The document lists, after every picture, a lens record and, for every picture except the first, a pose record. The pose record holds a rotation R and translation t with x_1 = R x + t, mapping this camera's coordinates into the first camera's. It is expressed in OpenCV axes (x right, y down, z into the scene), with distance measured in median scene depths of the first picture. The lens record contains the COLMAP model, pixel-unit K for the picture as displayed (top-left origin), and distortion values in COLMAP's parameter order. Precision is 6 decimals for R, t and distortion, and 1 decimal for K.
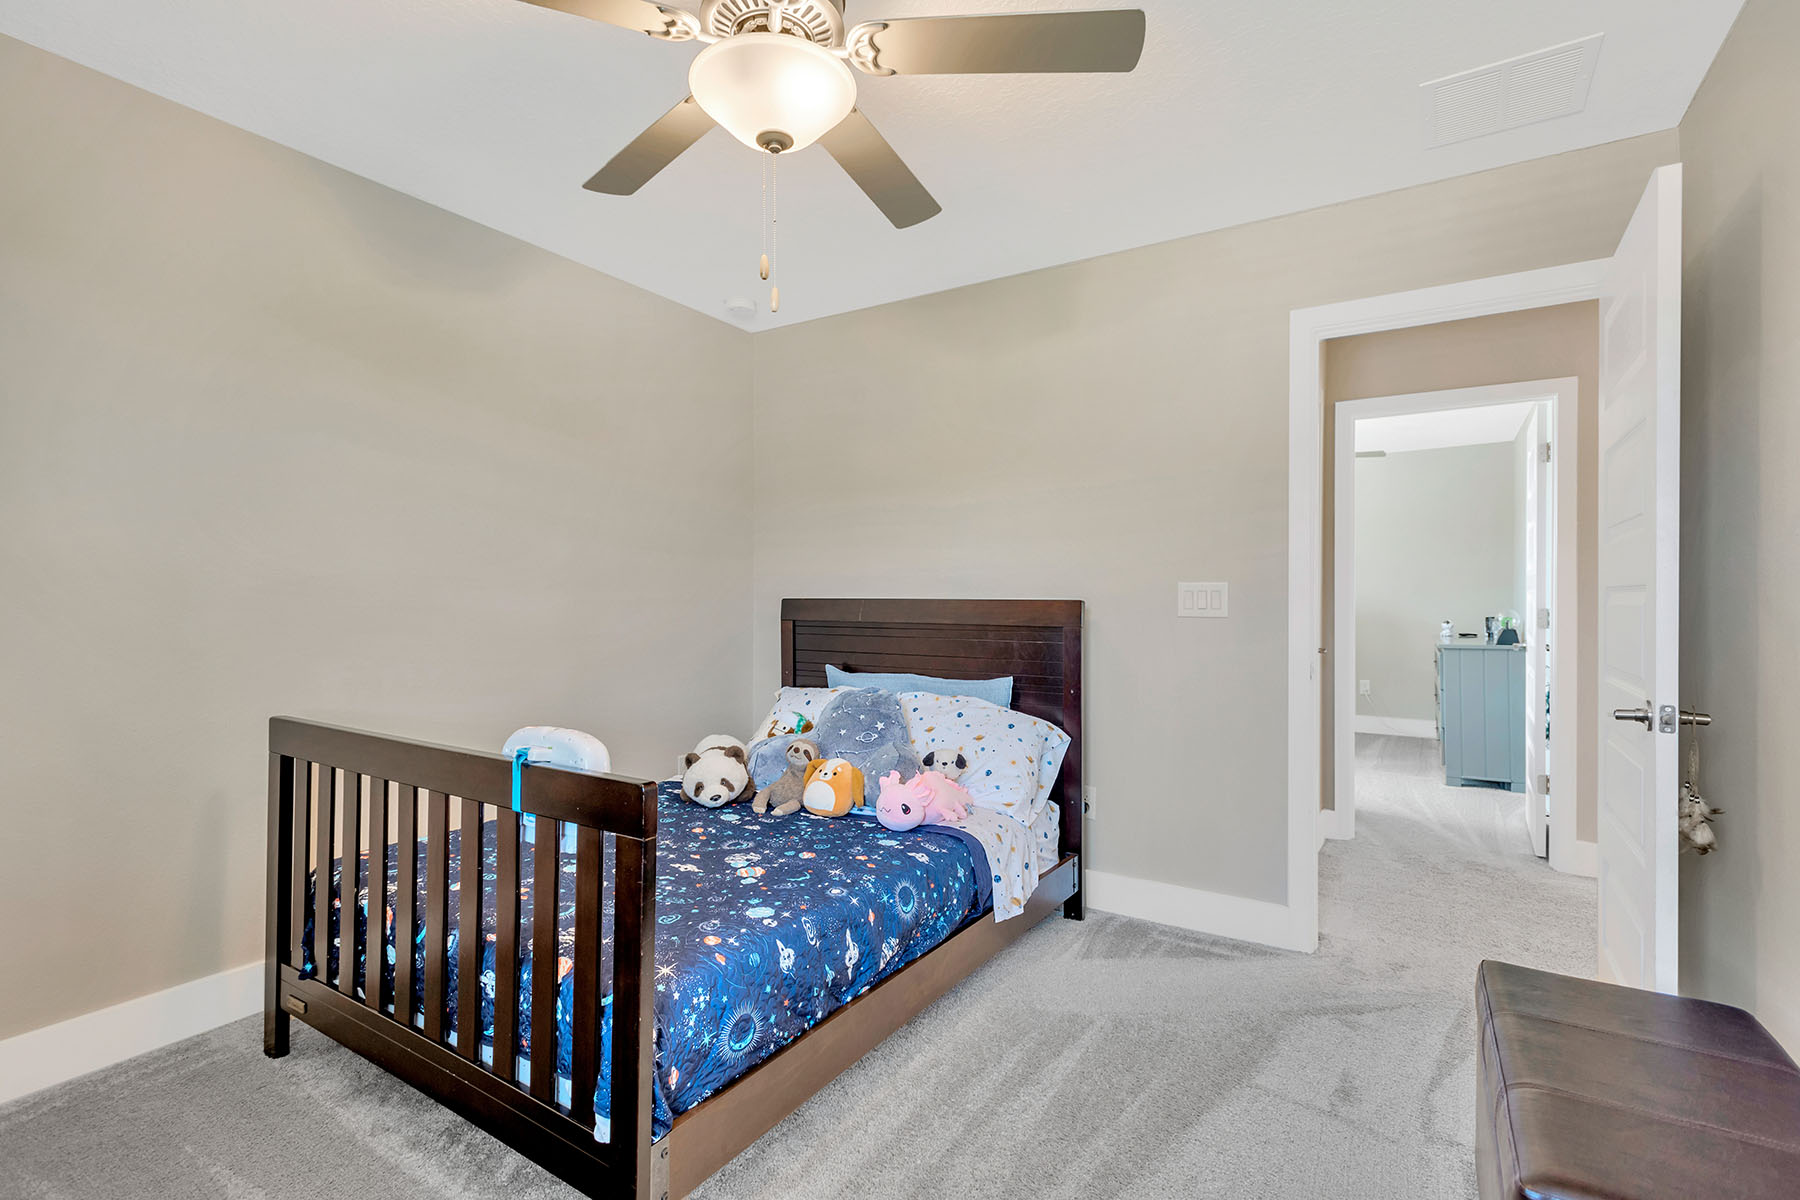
lens RADIAL K [[839.2, 0, 903.1], [0, 839.2, 597.3], [0, 0, 1]] dist [0.022725, -0.006999]
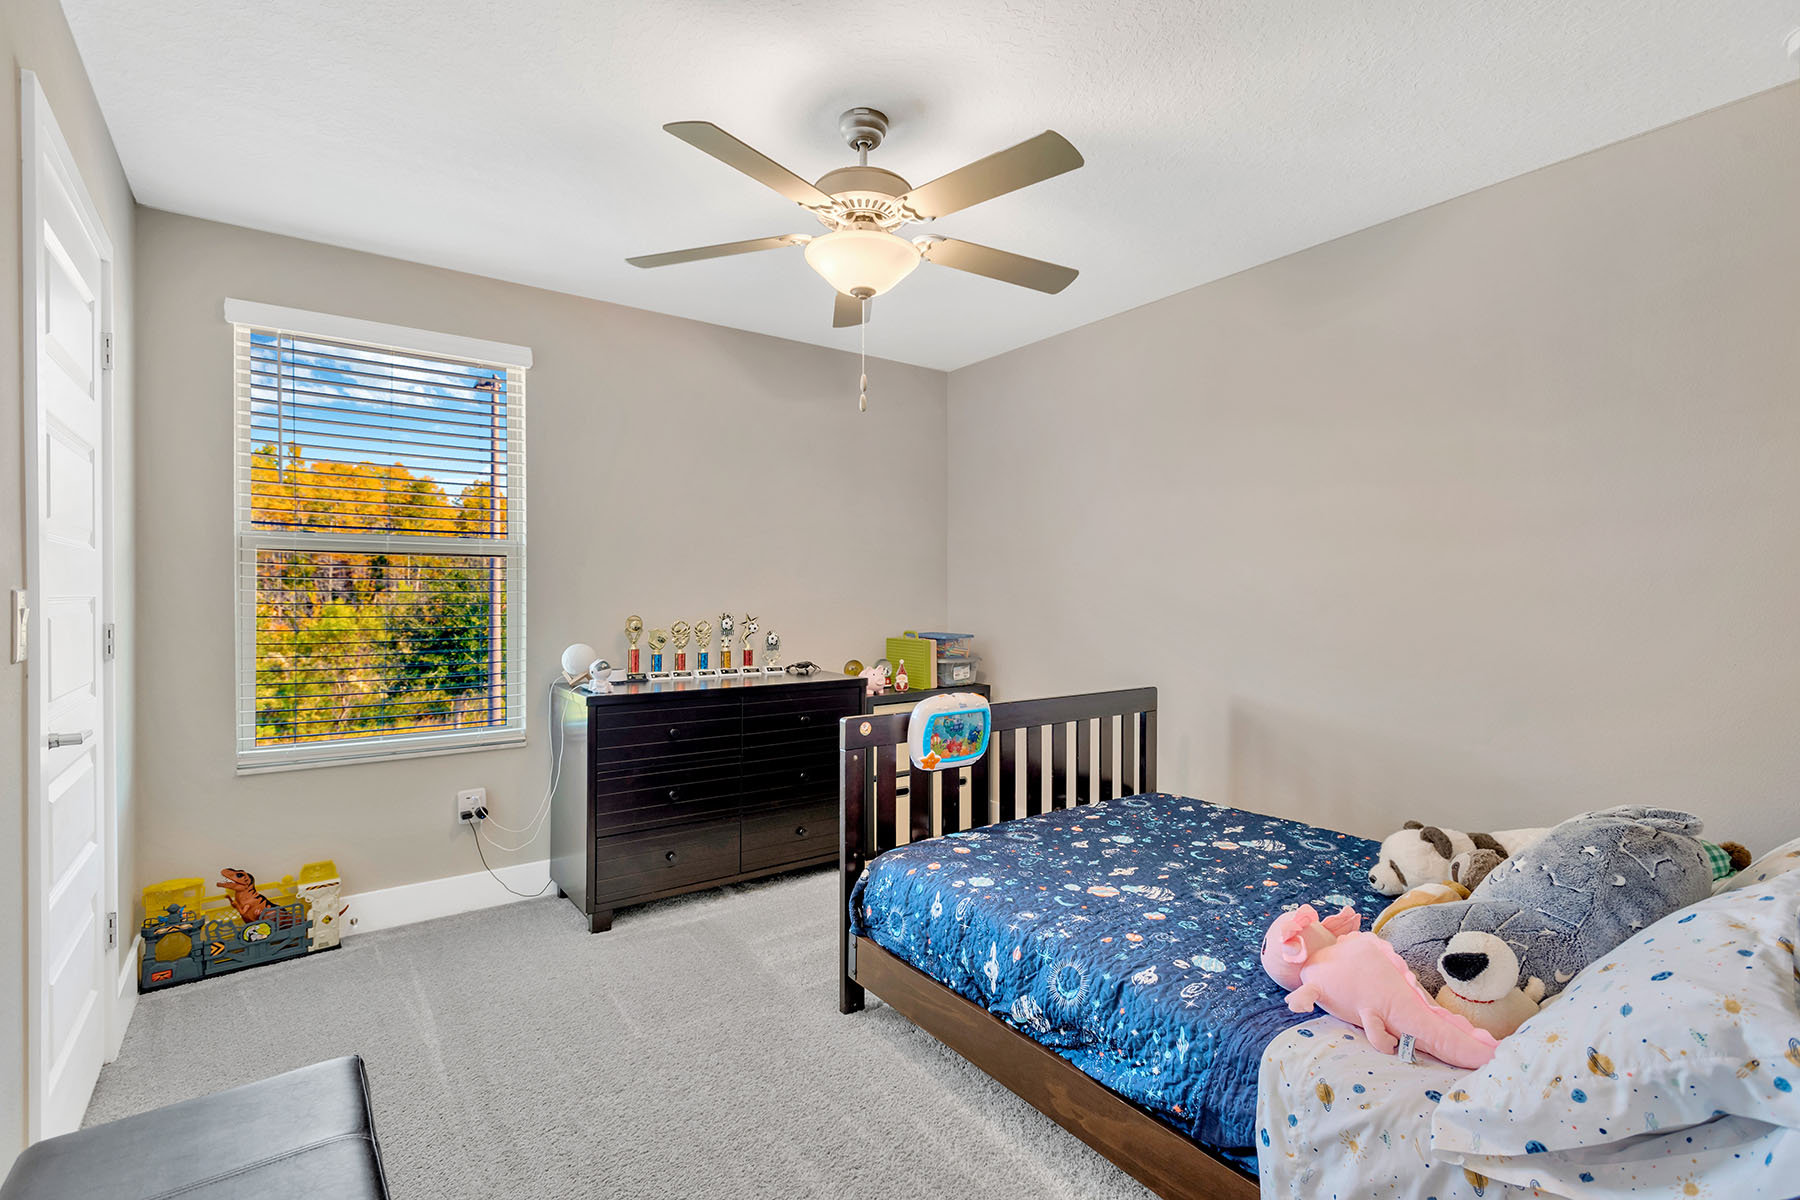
lens RADIAL K [[839.2, 0, 903.1], [0, 839.2, 597.3], [0, 0, 1]] dist [0.022725, -0.006999]
pose [[-0.378618, -0.007900, -0.925519, 0.879270], [0.001642, 0.999956, -0.009207, -0.010016], [0.925552, -0.005005, -0.378588, 1.235098]]
